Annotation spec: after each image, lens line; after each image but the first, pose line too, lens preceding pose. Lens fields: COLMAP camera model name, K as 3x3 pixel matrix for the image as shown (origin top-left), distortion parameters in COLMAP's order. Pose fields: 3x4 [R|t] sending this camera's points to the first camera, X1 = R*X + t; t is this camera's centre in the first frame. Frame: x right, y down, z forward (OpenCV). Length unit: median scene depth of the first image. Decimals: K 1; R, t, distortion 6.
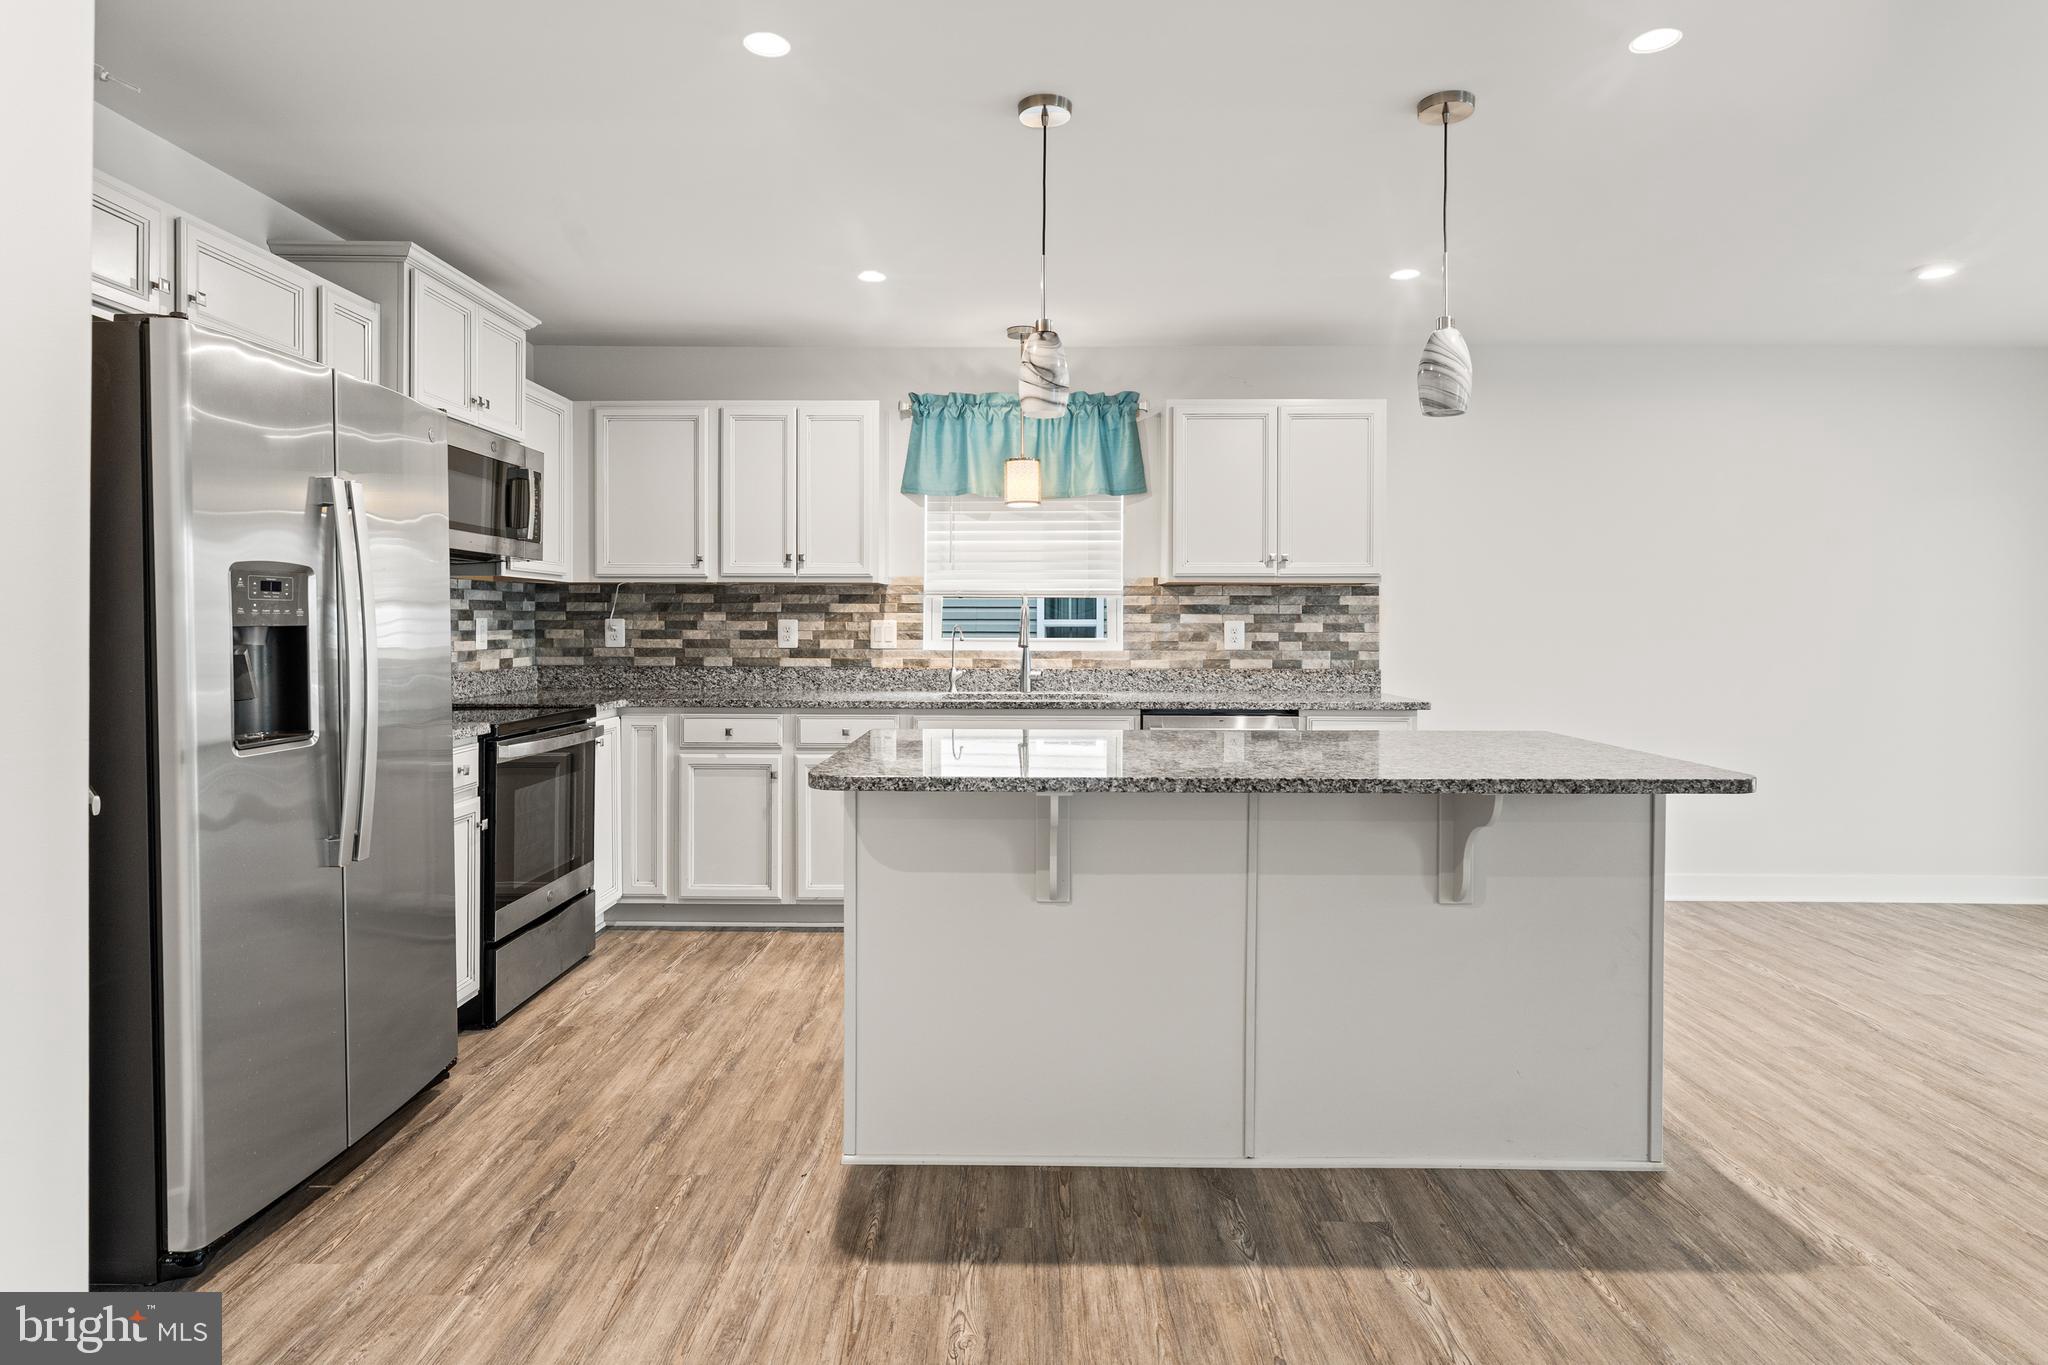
lens RADIAL K [[1071.9, 0, 1007.4], [0, 1071.9, 633.4], [0, 0, 1]] dist [0.000328, -0.000773]
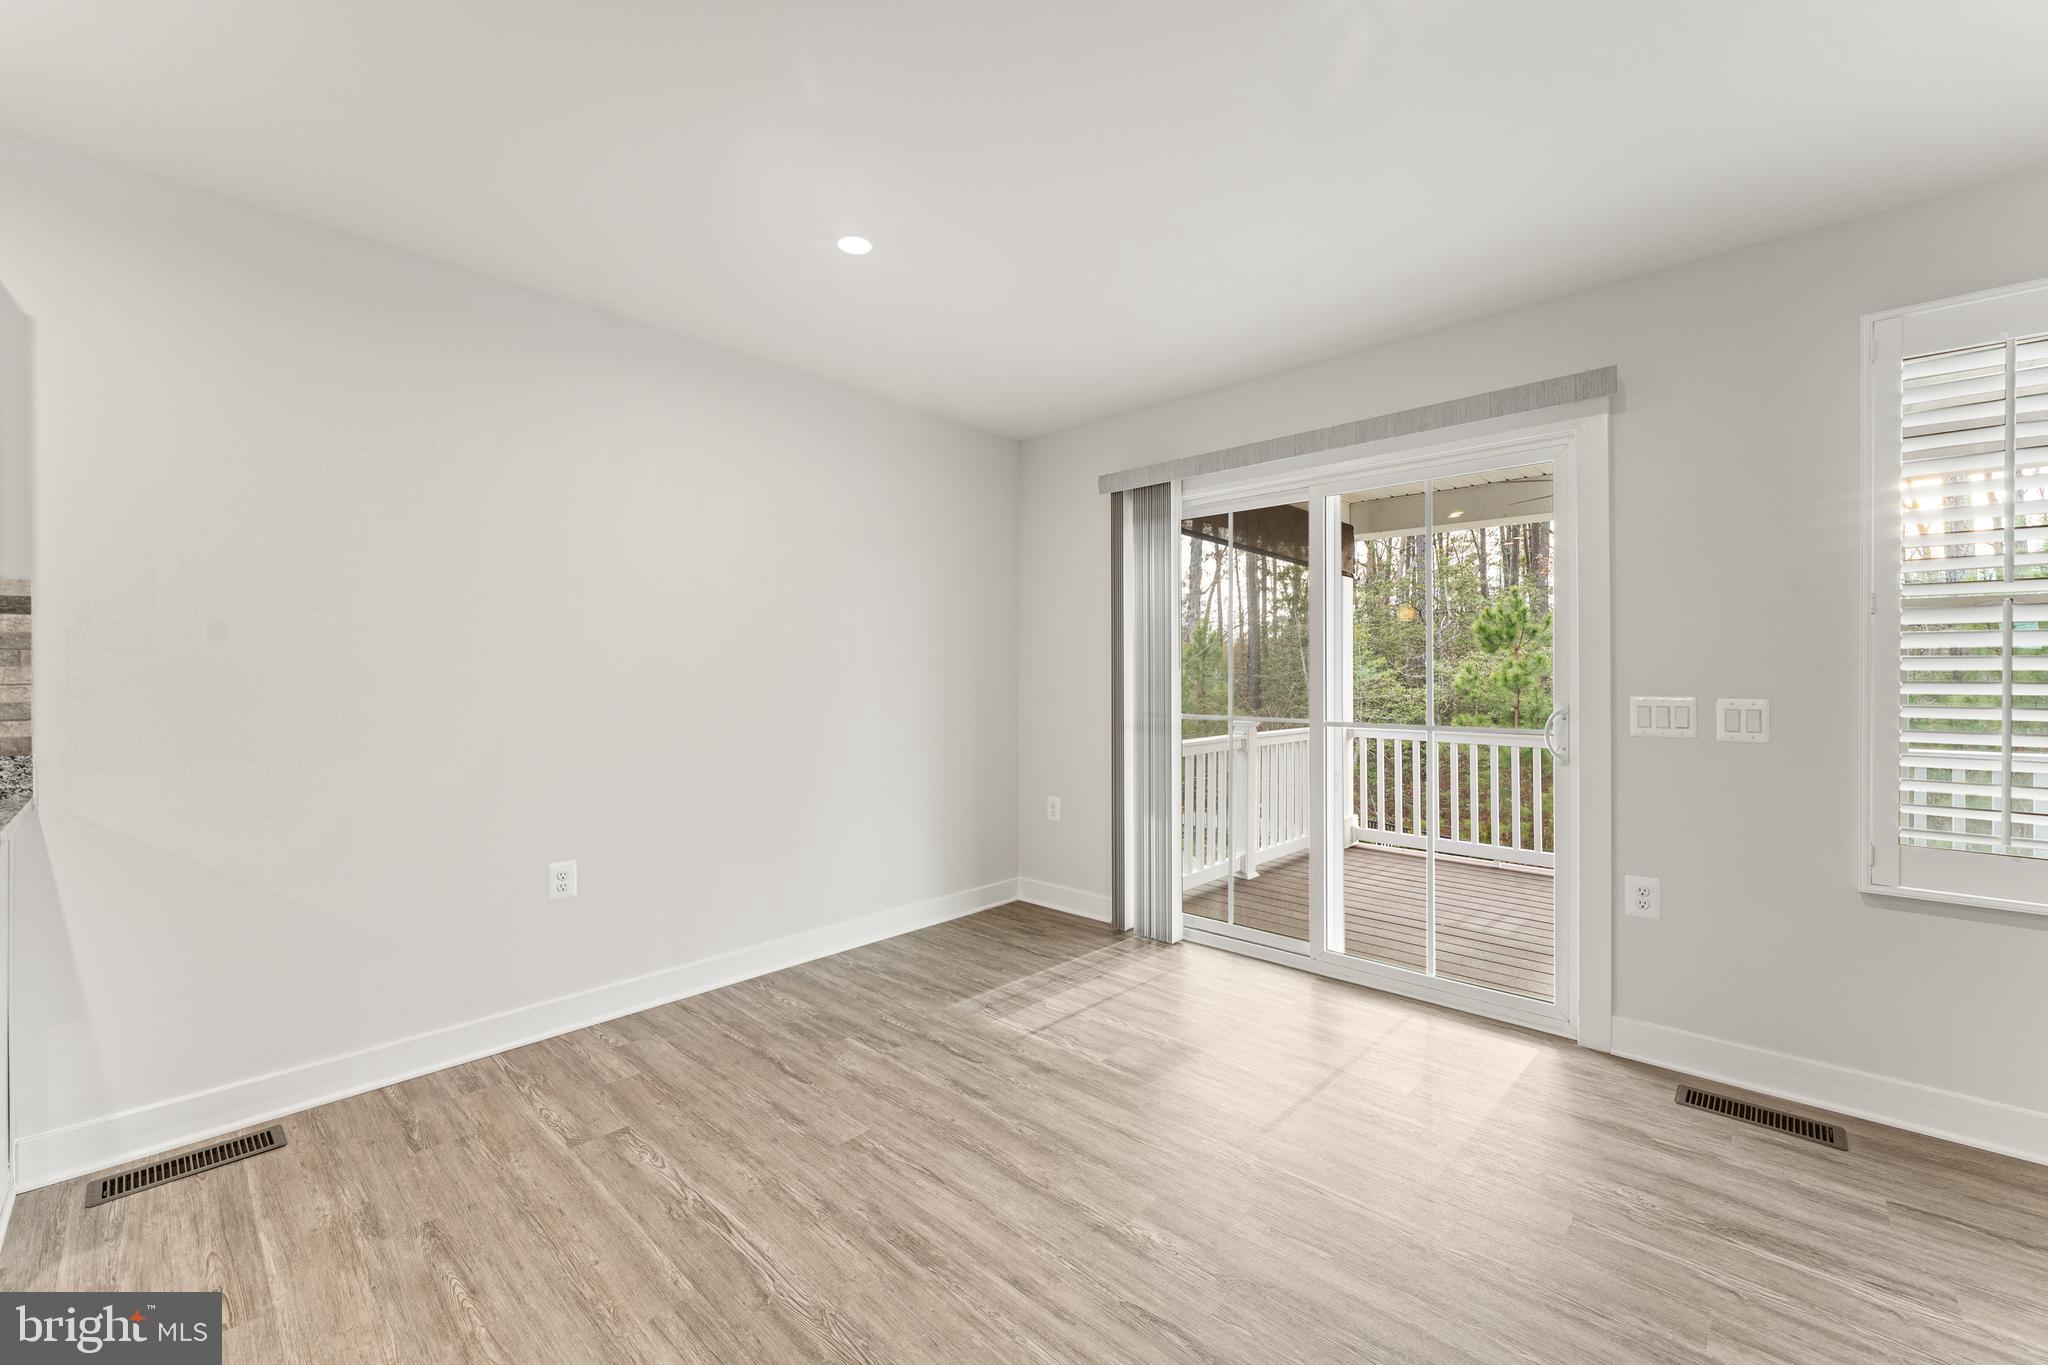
lens RADIAL K [[838.7, 0, 1050.9], [0, 838.7, 672.2], [0, 0, 1]] dist [-0.006883, 0.001863]
pose [[0.631520, -0.002058, 0.775357, 0.356327], [0.010491, 0.999928, -0.005891, 0.000869], [-0.775289, 0.011855, 0.631496, 0.367060]]
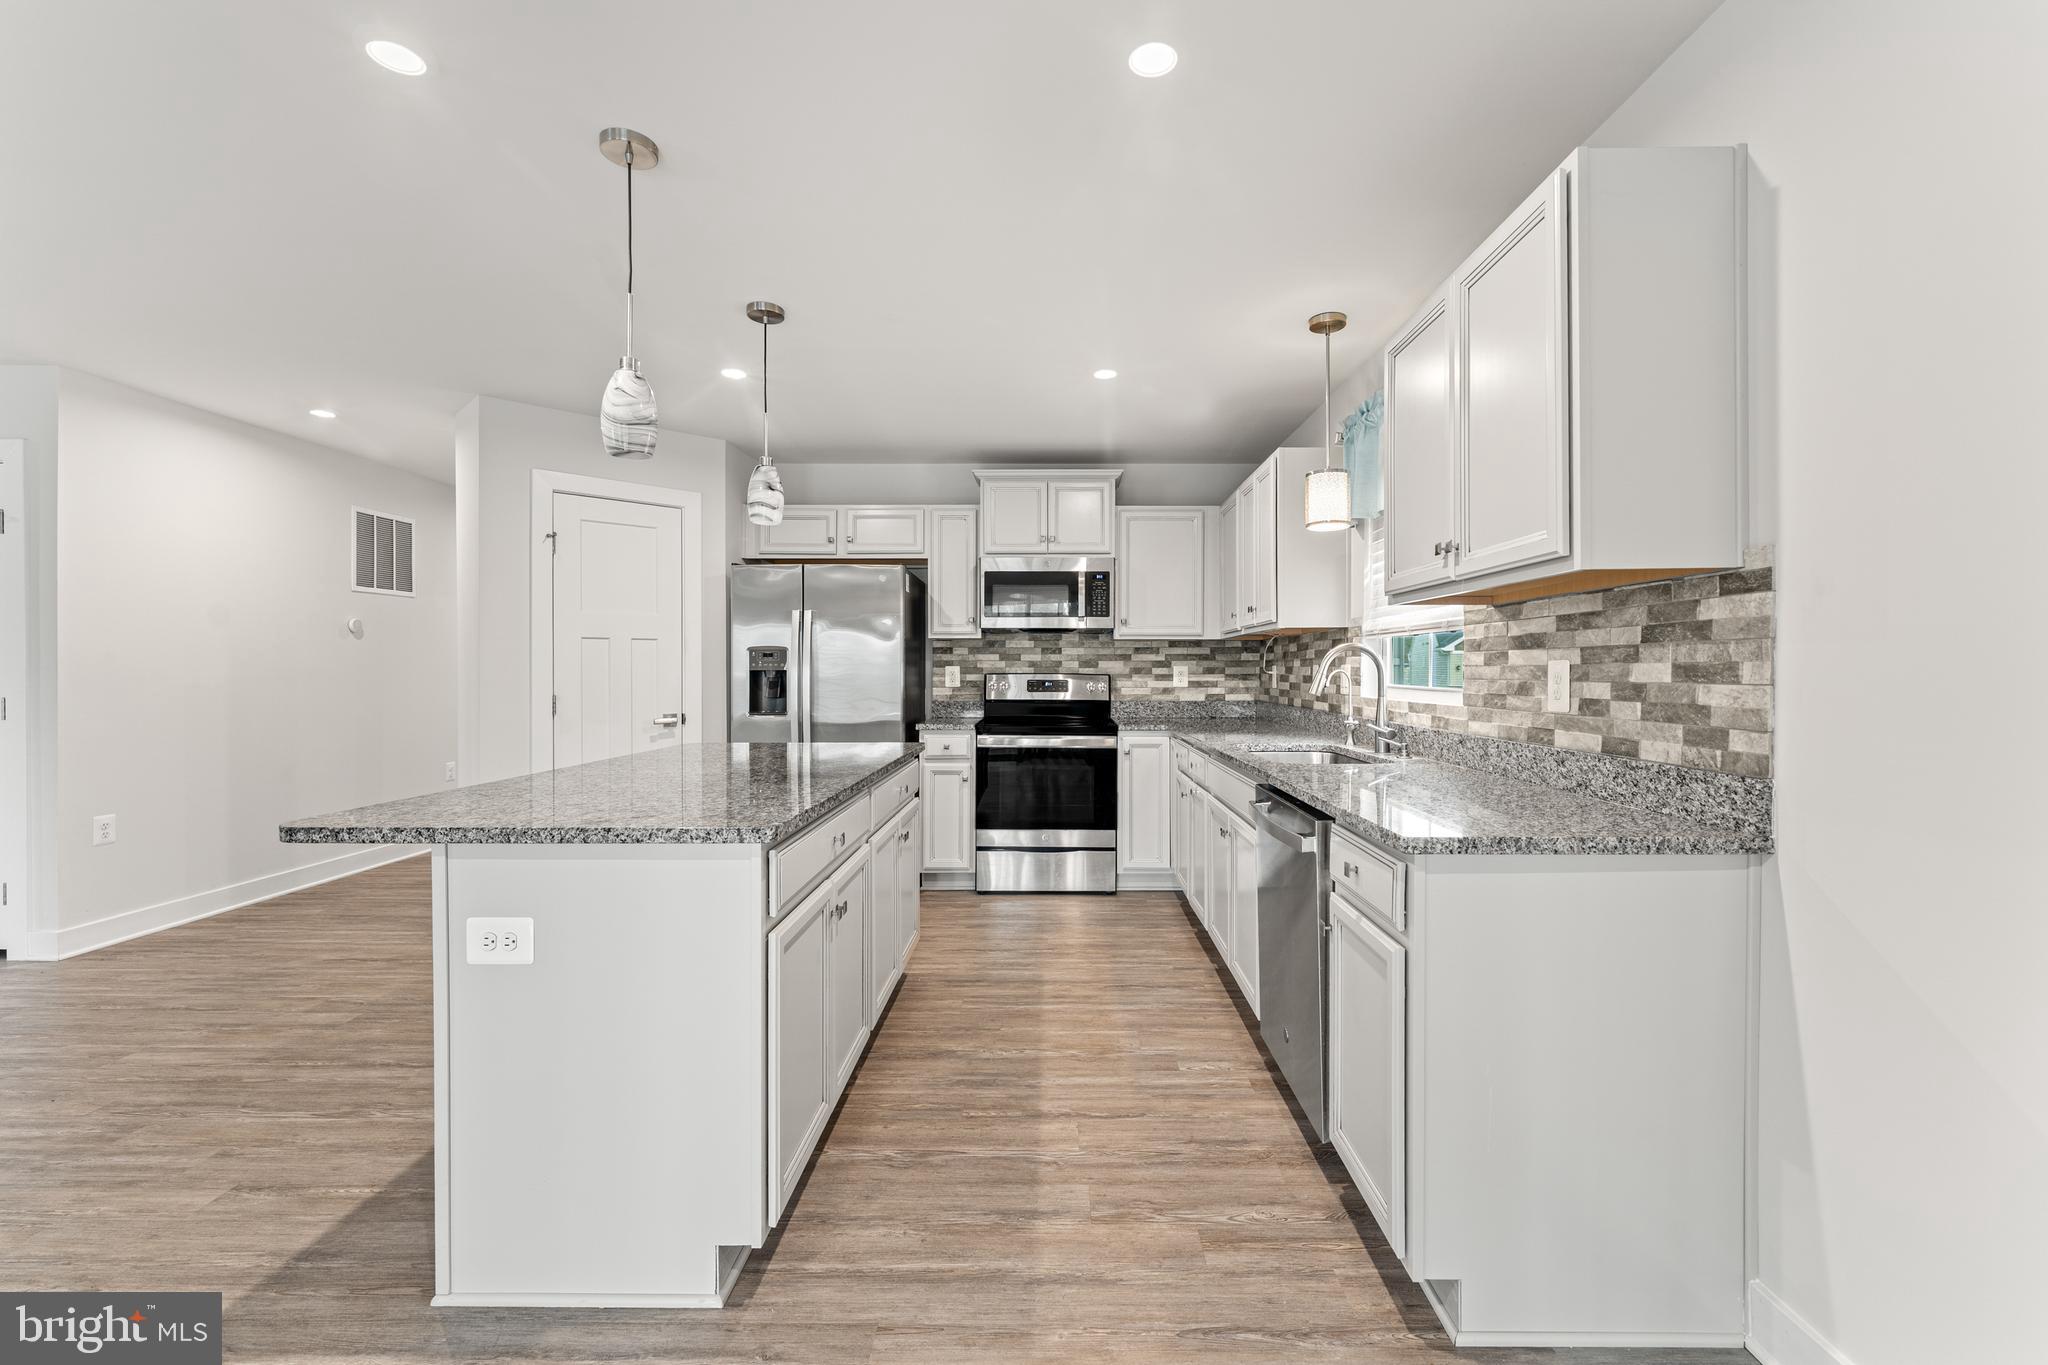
lens RADIAL K [[853.8, 0, 1056.8], [0, 853.8, 677.1], [0, 0, 1]] dist [-0.002032, -0.000646]
pose [[0.036377, 0.005420, -0.999323, 0.668141], [-0.008936, 0.999947, 0.005098, -0.003143], [0.999298, 0.008744, 0.036423, 0.751809]]
